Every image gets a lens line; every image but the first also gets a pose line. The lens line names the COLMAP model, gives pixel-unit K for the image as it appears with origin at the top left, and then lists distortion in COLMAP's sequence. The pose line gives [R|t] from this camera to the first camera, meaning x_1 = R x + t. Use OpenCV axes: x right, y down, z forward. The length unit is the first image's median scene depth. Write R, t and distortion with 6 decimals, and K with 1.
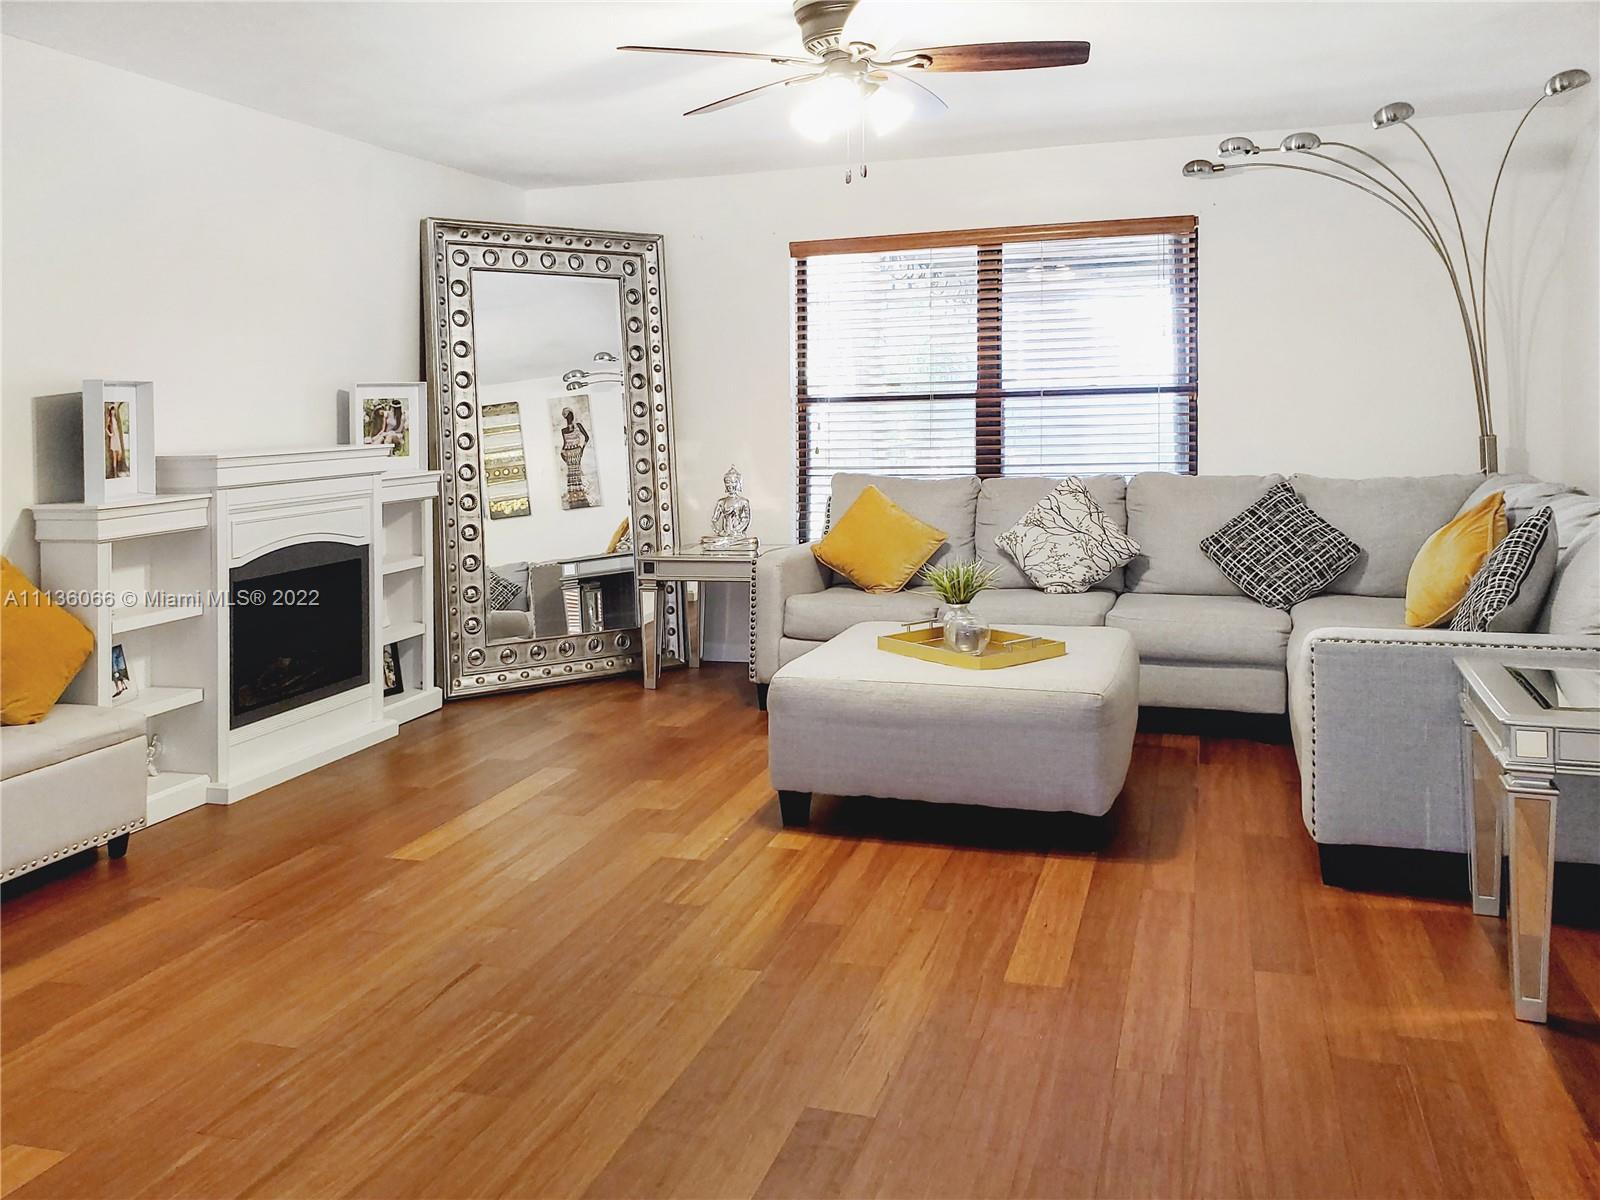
lens RADIAL K [[1299.8, 0, 800.7], [0, 1299.8, 445.8], [0, 0, 1]] dist [0.046149, 0.004496]
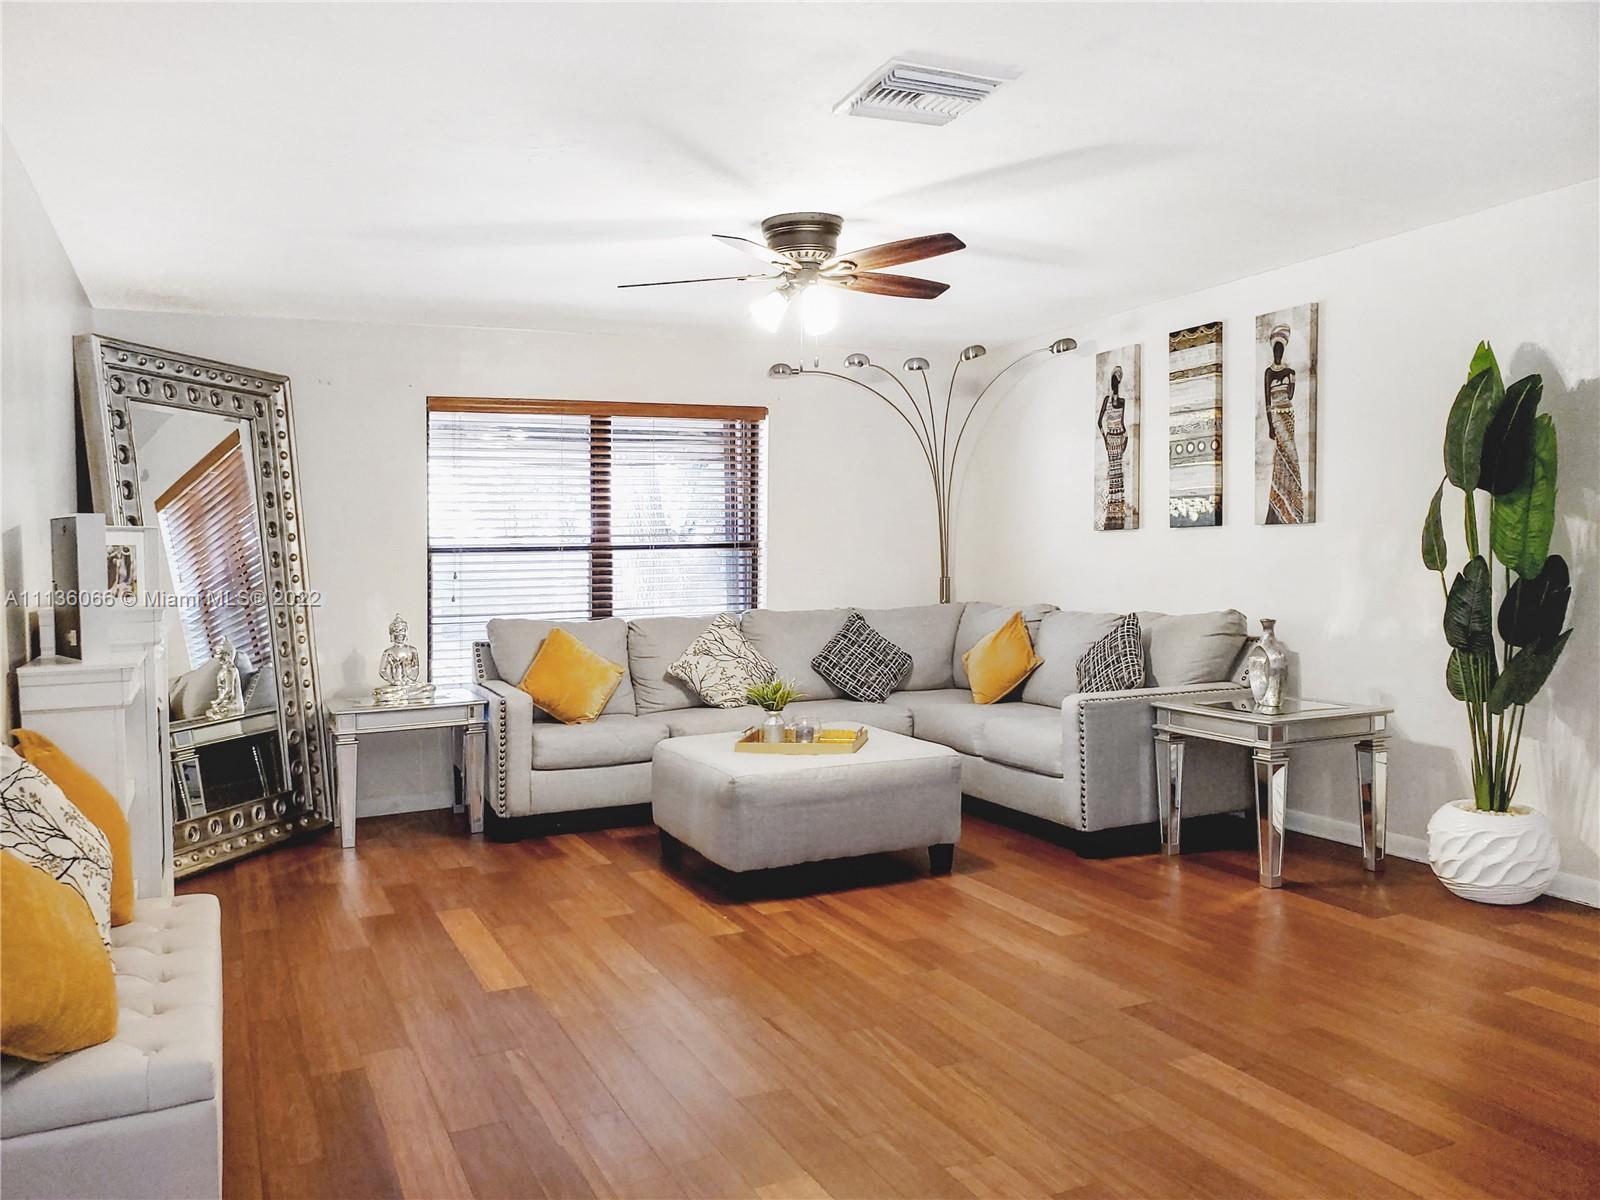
lens RADIAL K [[1269.9, 0, 800.0], [0, 1269.9, 600.0], [0, 0, 1]] dist [0.057329, -0.000956]
pose [[0.735282, -0.021986, 0.677405, -0.541084], [0.026279, 0.999647, 0.003921, 0.008047], [-0.677252, 0.014918, 0.735600, 0.068899]]
